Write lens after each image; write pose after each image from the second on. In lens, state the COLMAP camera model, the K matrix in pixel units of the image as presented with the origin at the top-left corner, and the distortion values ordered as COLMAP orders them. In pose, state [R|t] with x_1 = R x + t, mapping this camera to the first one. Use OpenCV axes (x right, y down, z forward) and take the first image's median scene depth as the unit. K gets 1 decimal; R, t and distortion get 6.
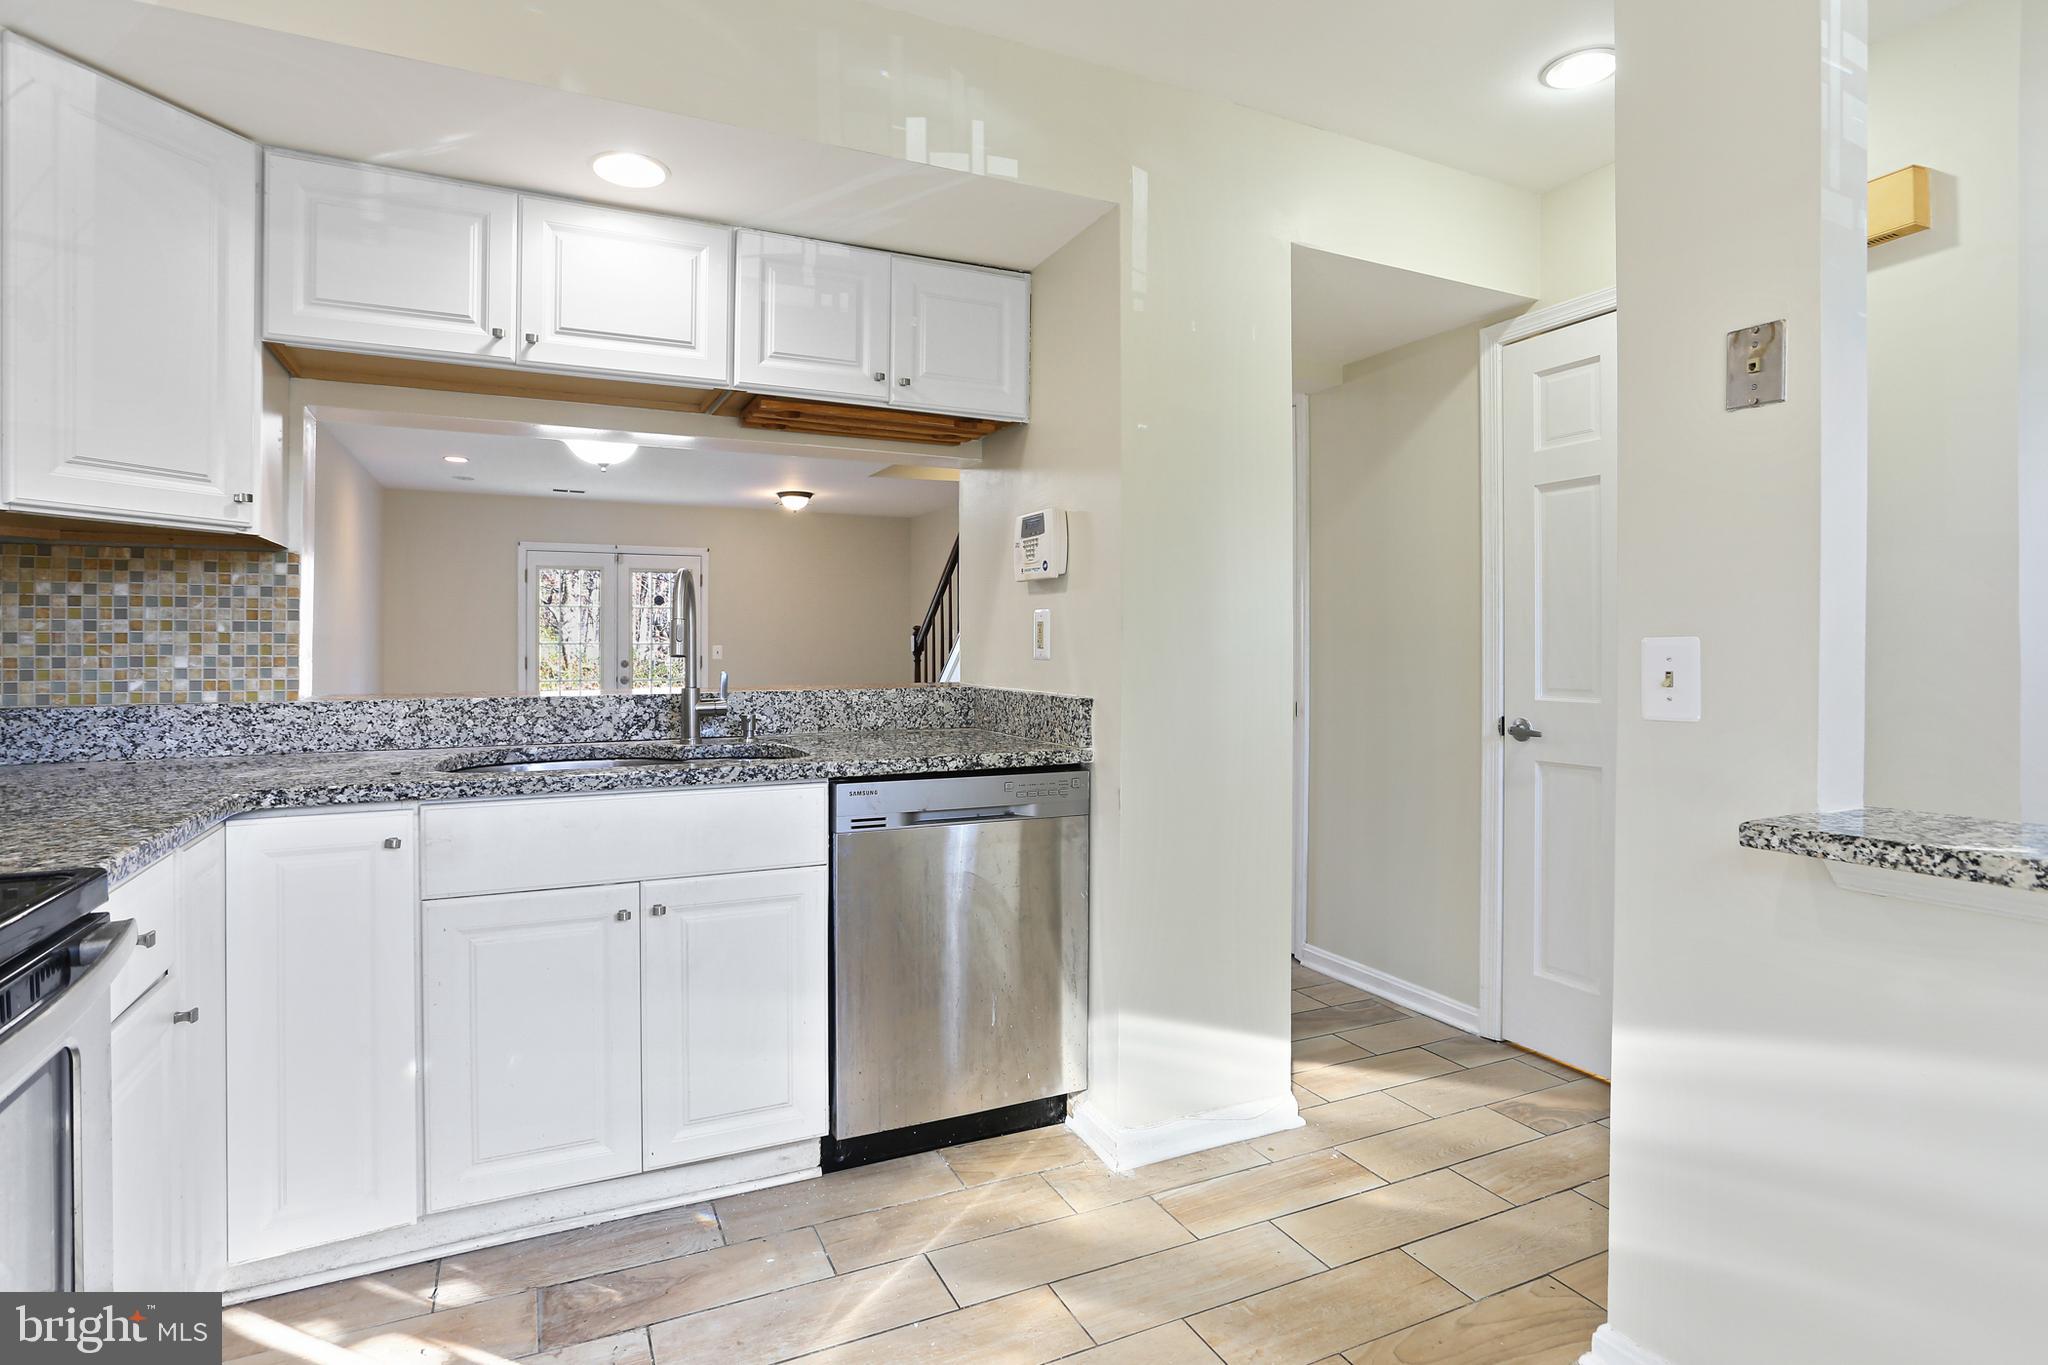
lens RADIAL K [[1017.6, 0, 1013.8], [0, 1017.6, 649.6], [0, 0, 1]] dist [-0.027642, 0.003577]
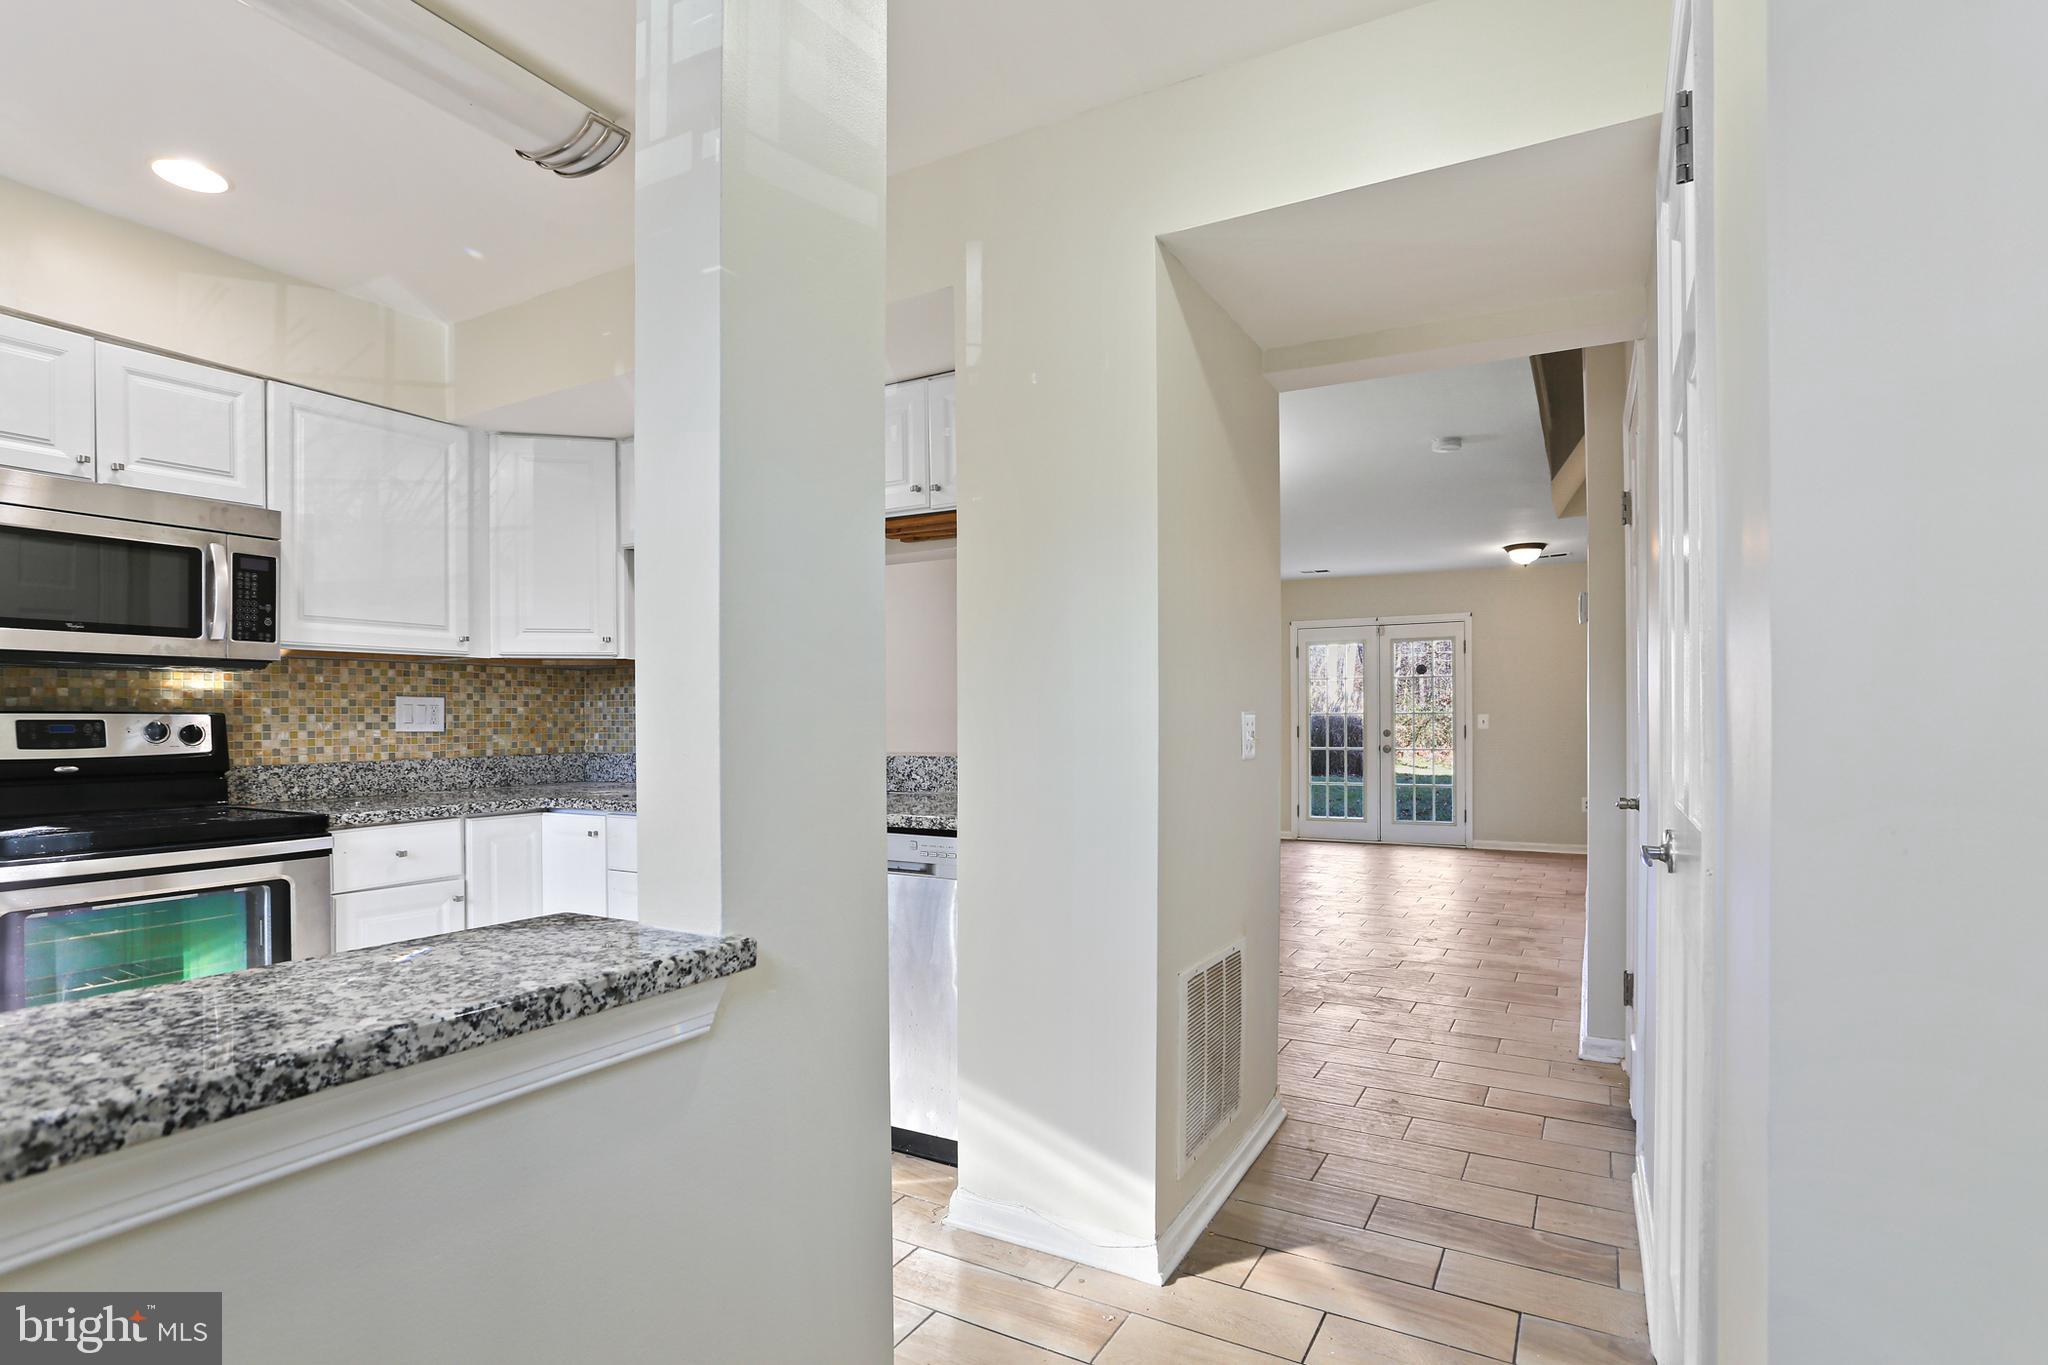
lens RADIAL K [[1017.6, 0, 1030.6], [0, 1017.6, 721.0], [0, 0, 1]] dist [-0.027642, 0.003577]
pose [[0.580460, -0.001901, -0.814287, 0.260293], [0.004157, 0.999991, 0.000629, -0.000376], [0.814278, -0.003750, 0.580462, 0.123692]]
